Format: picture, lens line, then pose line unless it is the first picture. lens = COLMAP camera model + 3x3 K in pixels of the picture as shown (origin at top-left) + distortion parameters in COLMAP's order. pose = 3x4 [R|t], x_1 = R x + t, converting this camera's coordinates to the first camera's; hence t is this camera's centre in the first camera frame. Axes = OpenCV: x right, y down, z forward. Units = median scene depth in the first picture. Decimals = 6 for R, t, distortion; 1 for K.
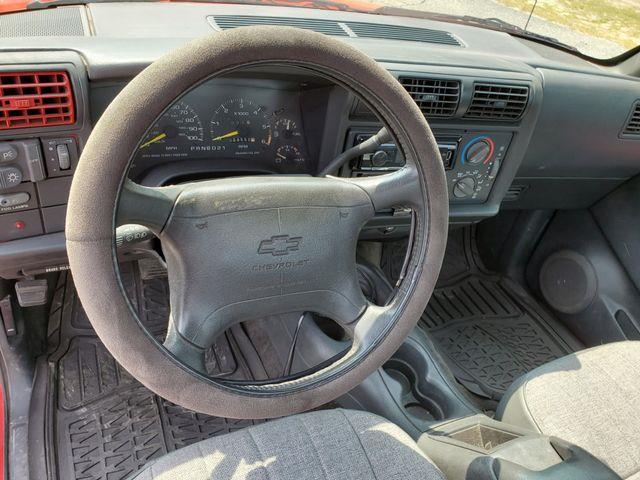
lens RADIAL K [[521.1, 0, 318.8], [0, 521.1, 240.0], [0, 0, 1]] dist [0.003957, 0.006814]
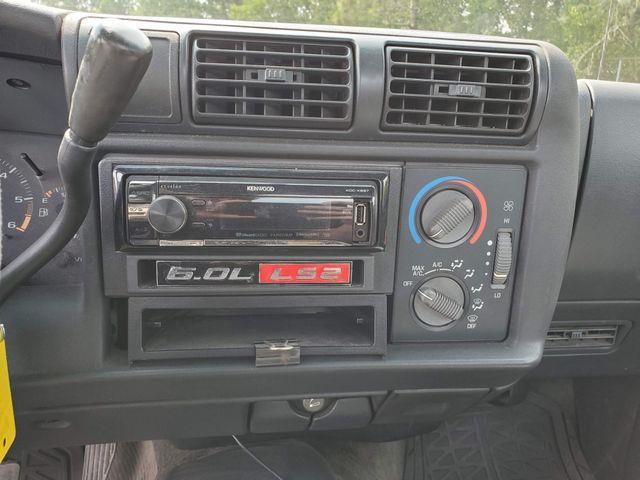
lens RADIAL K [[521.1, 0, 321.3], [0, 521.1, 238.7], [0, 0, 1]] dist [0.003957, 0.006814]
pose [[0.975229, -0.079682, -0.206347, 0.283233], [-0.002926, 0.928135, -0.372233, 0.014906], [0.221178, 0.363616, 0.904911, 0.570949]]
